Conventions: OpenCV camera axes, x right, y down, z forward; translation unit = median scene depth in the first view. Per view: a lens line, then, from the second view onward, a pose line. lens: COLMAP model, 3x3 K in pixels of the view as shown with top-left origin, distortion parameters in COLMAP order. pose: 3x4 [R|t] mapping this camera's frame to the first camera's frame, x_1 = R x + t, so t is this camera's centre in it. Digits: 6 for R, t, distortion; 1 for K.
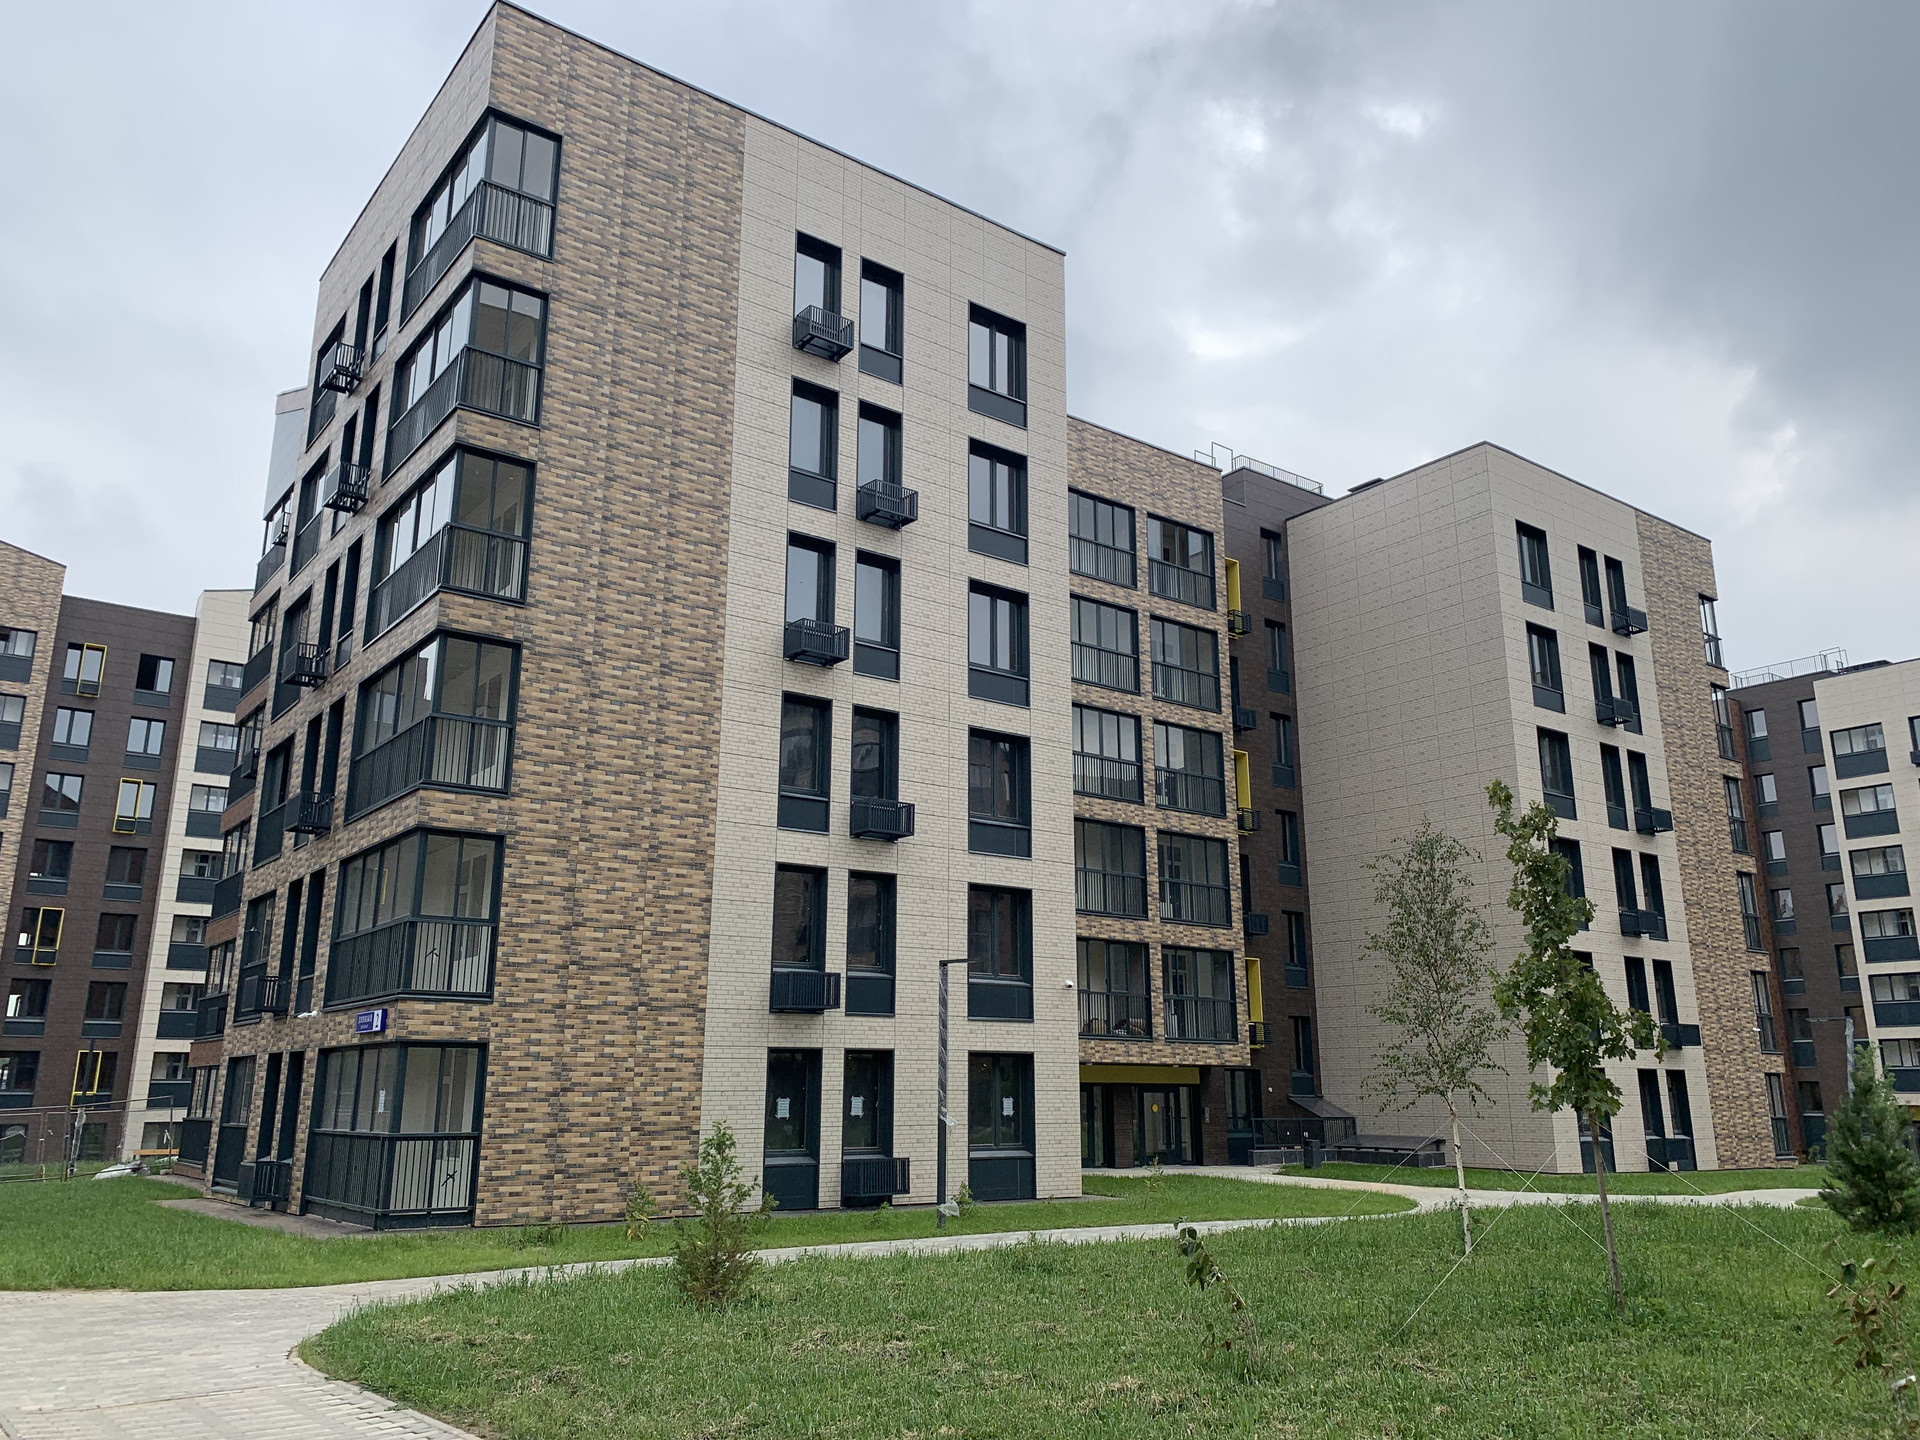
lens RADIAL K [[1440.9, 0, 965.7], [0, 1440.9, 696.3], [0, 0, 1]] dist [0.074019, -0.174765]
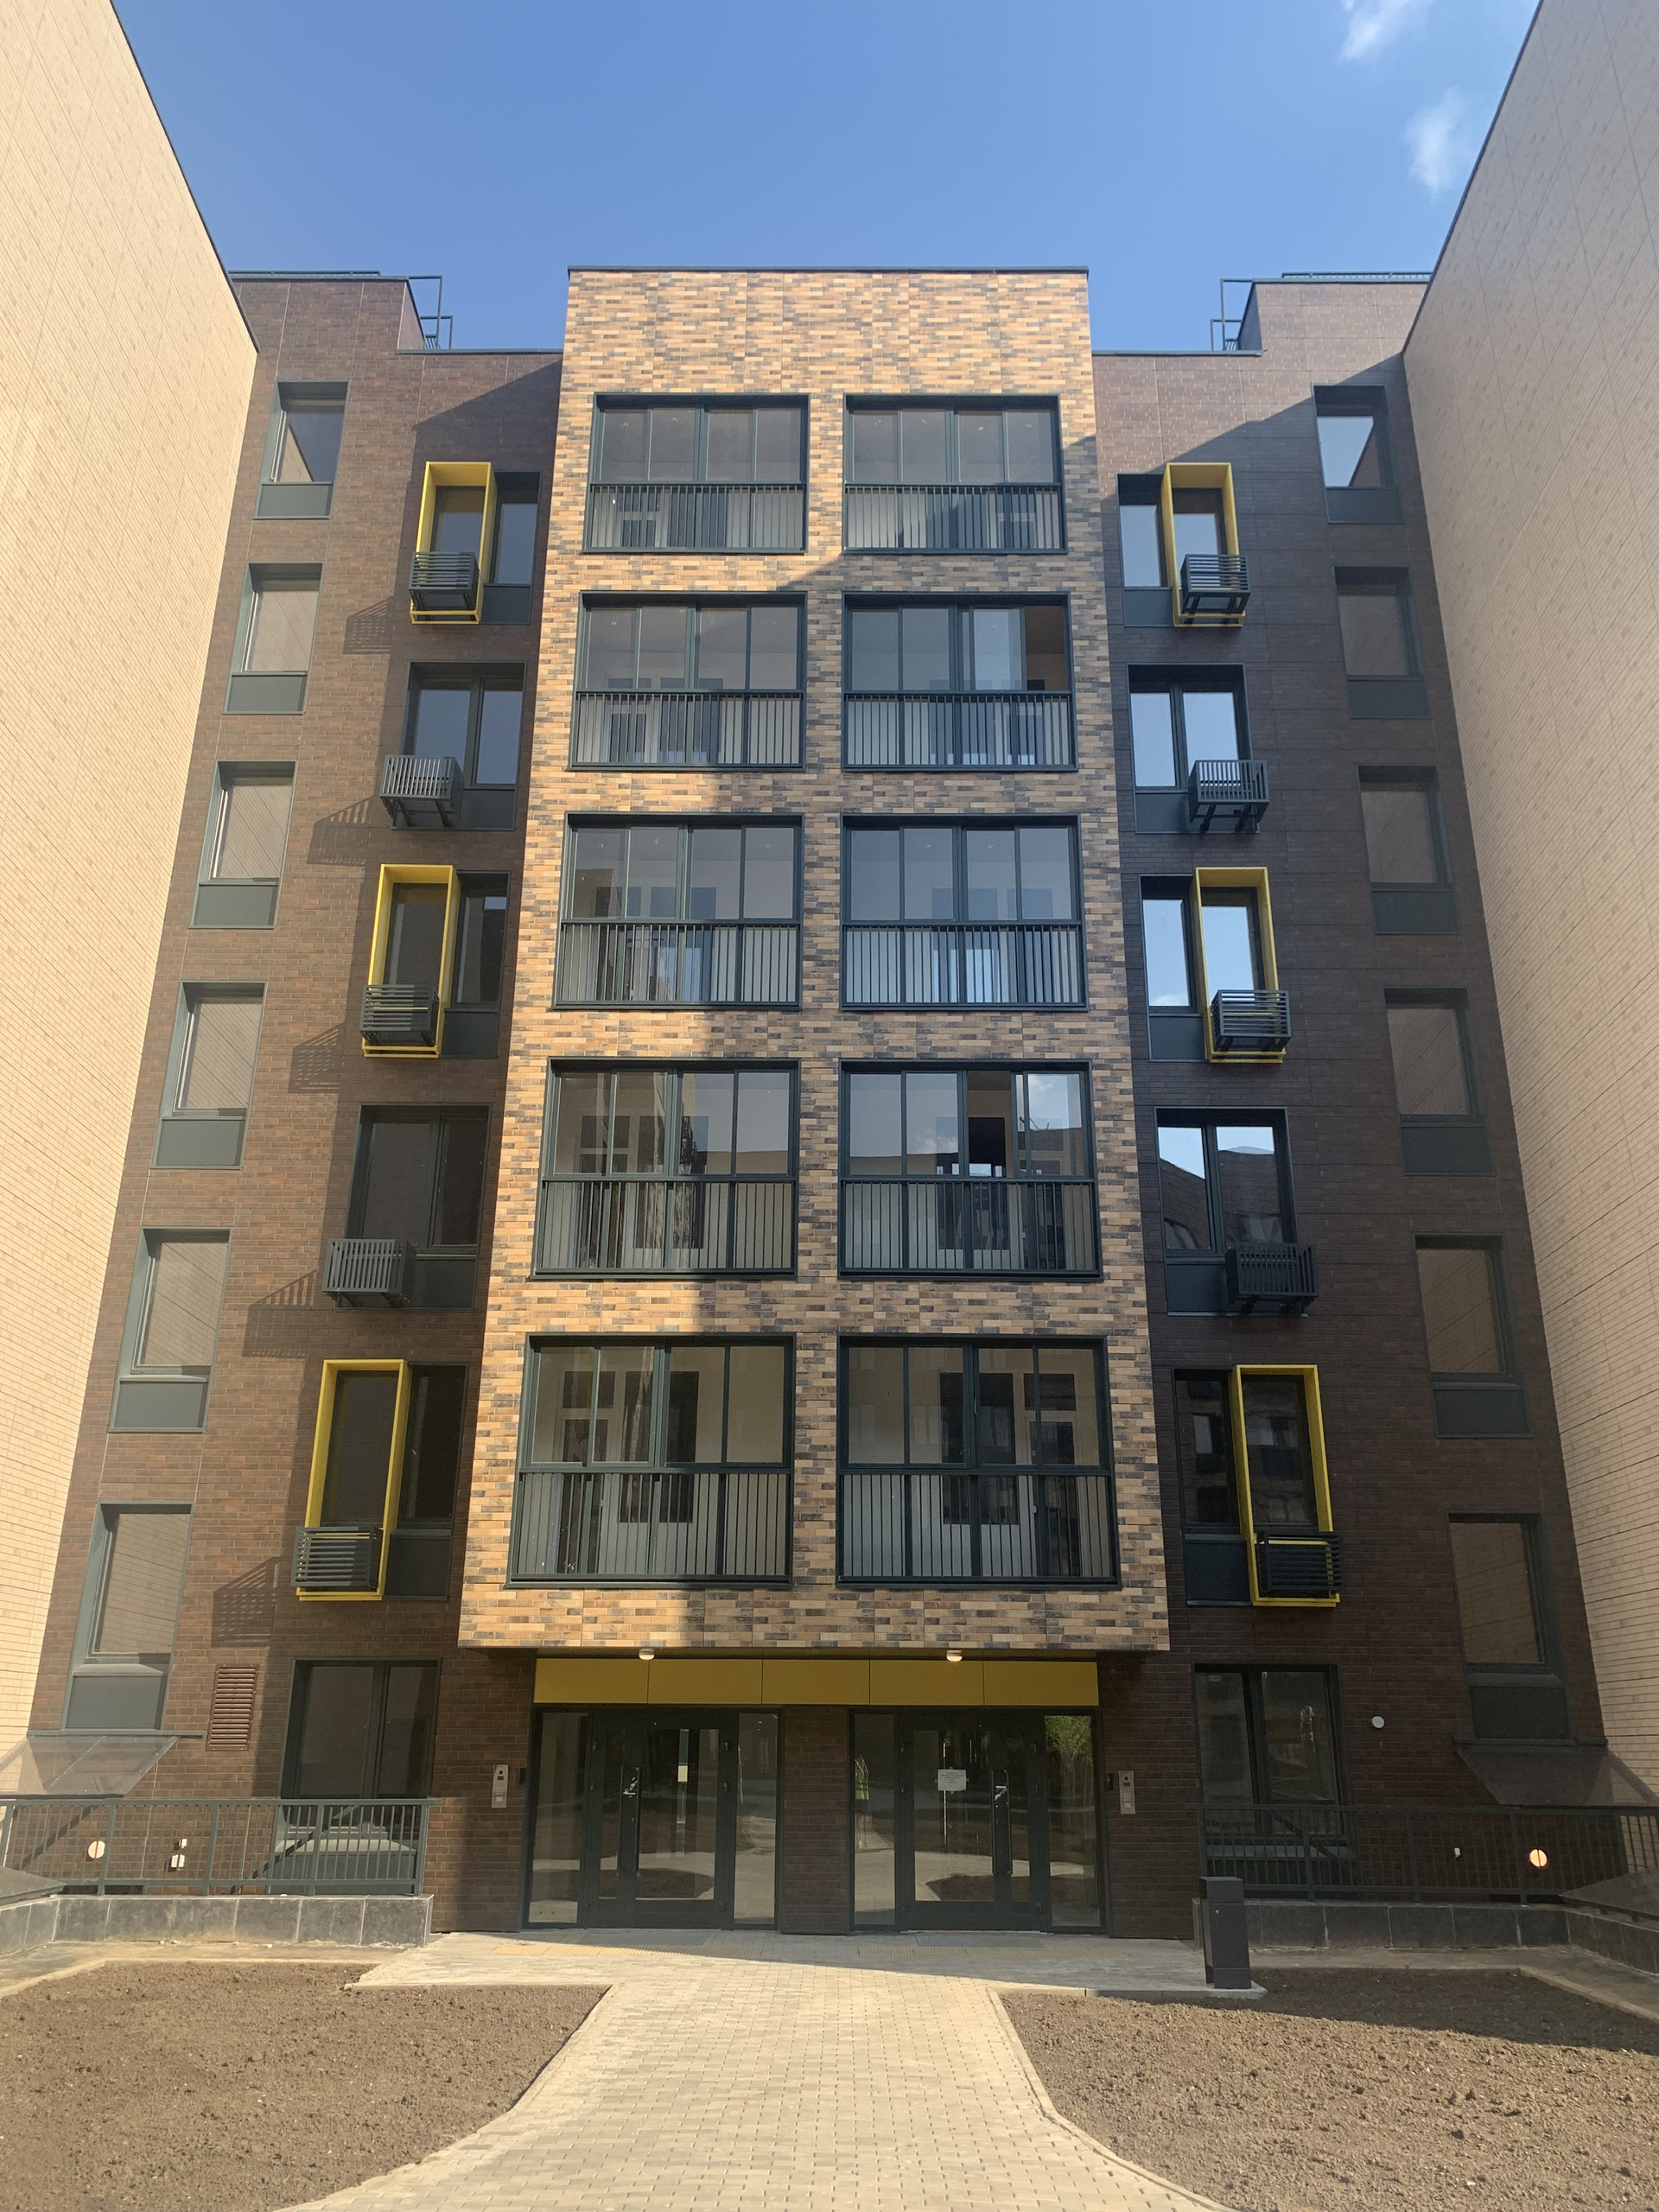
lens RADIAL K [[1677.5, 0, 829.5], [0, 1677.5, 1106.0], [0, 0, 1]] dist [0.035293, -0.031267]
pose [[0.789979, -0.212561, -0.575109, 0.633110], [0.155724, 0.976784, -0.147116, 0.275895], [0.593029, 0.026660, 0.804740, 0.985103]]
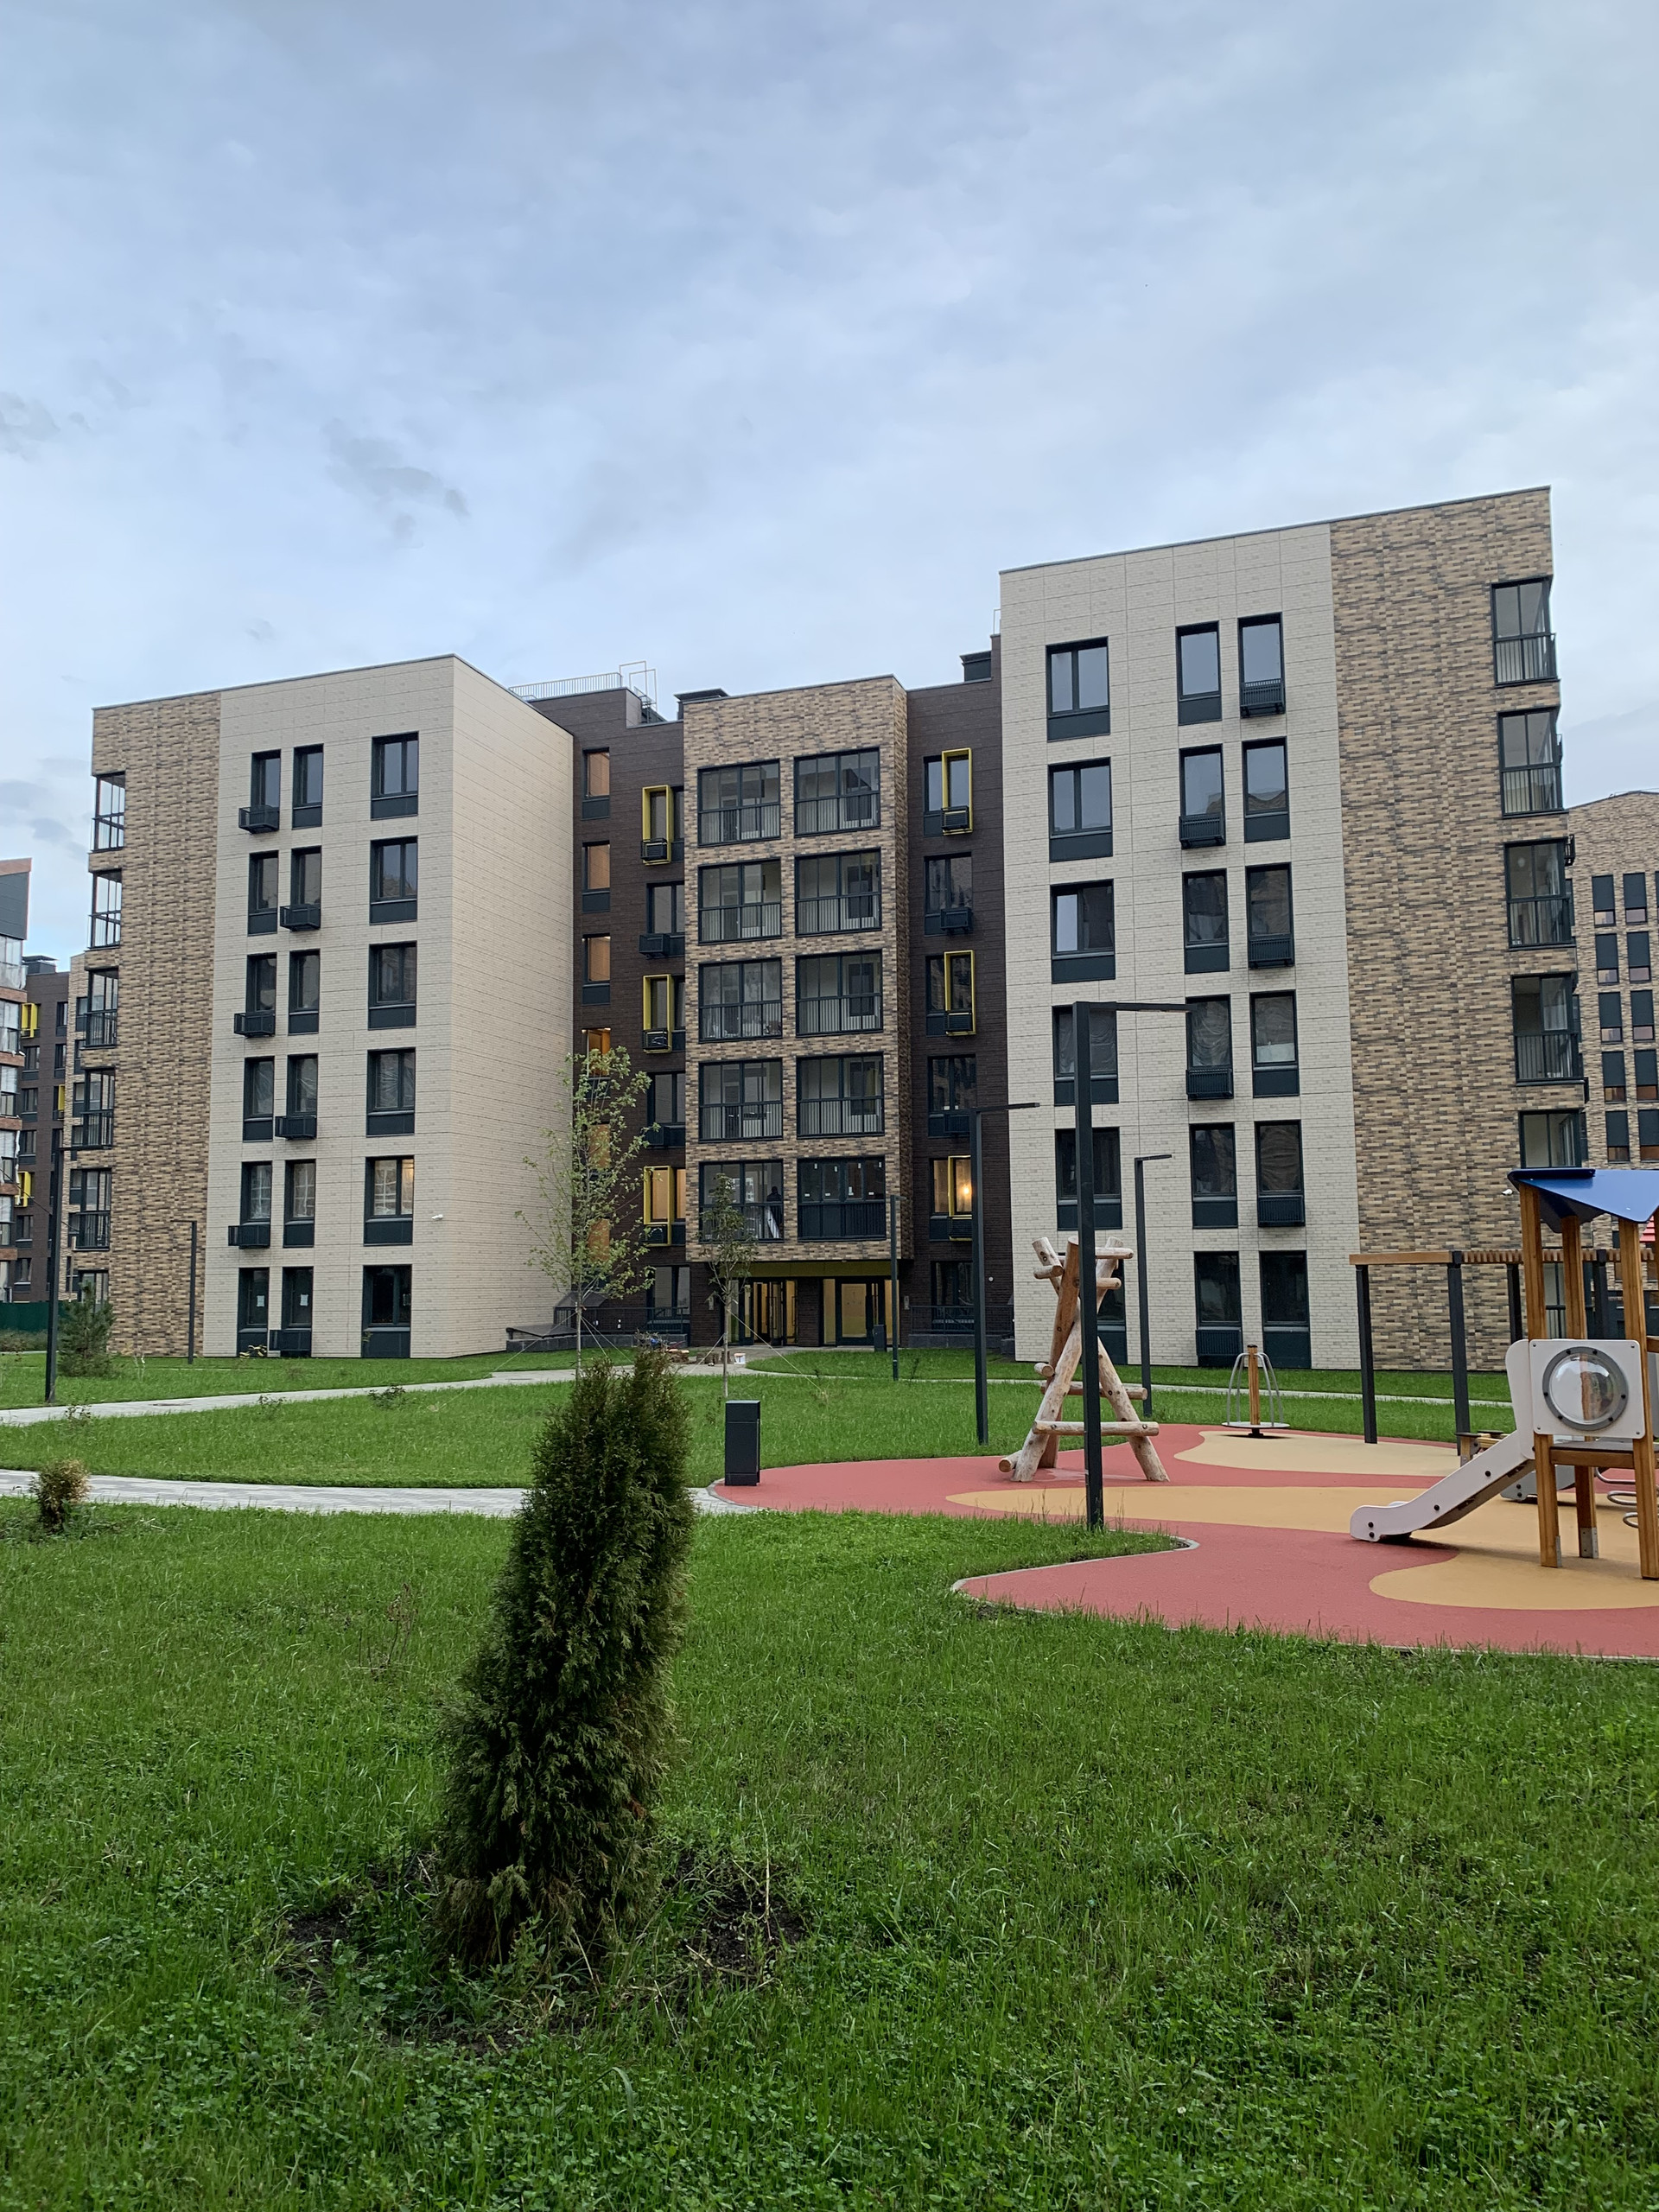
lens RADIAL K [[1584.4, 0, 829.5], [0, 1584.4, 1106.0], [0, 0, 1]] dist [0.066799, -0.151703]
pose [[0.564129, -0.092225, -0.820520, 1.826005], [0.230110, 0.971932, 0.048963, 0.119747], [0.792974, -0.216432, 0.569517, 0.499982]]
